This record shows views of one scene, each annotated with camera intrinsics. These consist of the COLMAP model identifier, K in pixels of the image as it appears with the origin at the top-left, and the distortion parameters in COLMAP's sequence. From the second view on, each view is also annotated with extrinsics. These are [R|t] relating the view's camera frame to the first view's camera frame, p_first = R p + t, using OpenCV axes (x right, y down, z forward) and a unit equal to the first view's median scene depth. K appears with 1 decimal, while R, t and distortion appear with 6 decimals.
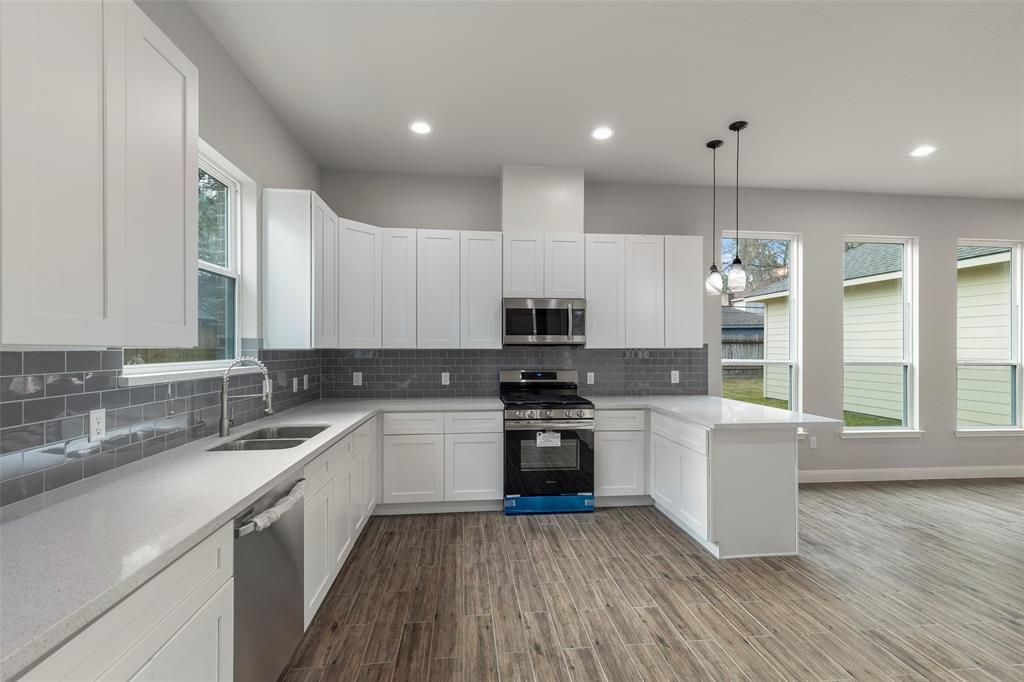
lens RADIAL K [[459.6, 0, 513.0], [0, 459.6, 348.1], [0, 0, 1]] dist [0.000574, -0.000487]
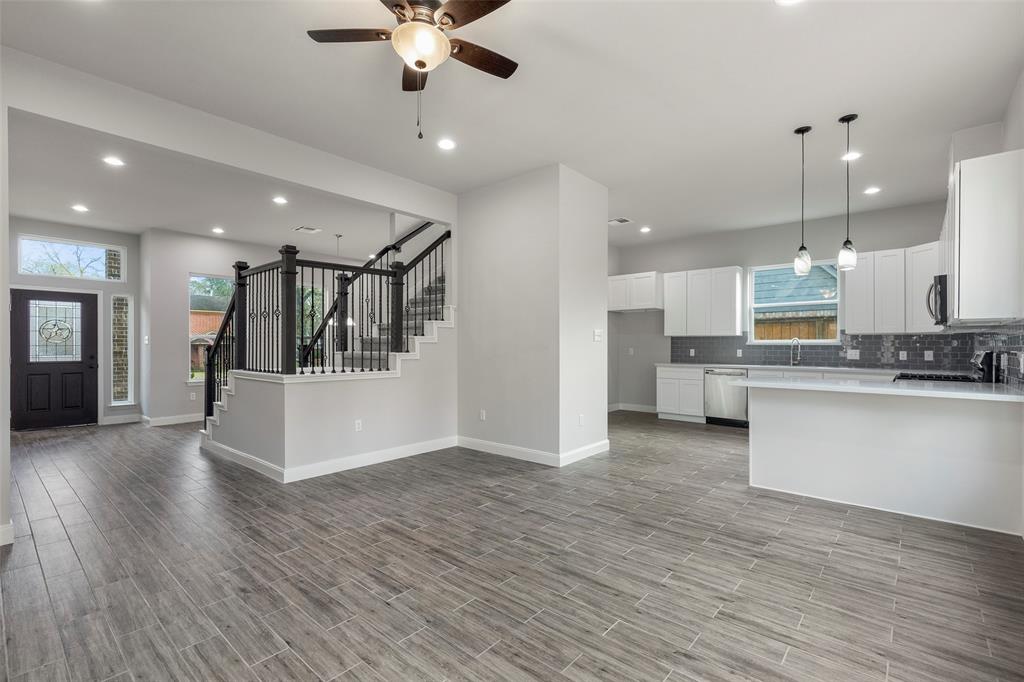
lens RADIAL K [[460.6, 0, 509.0], [0, 460.6, 345.2], [0, 0, 1]] dist [0.006503, 0.000164]
pose [[-0.738257, -0.006021, -0.674493, 1.540132], [-0.000185, 0.999962, -0.008723, 0.050071], [0.674520, -0.006315, -0.738230, 1.159393]]
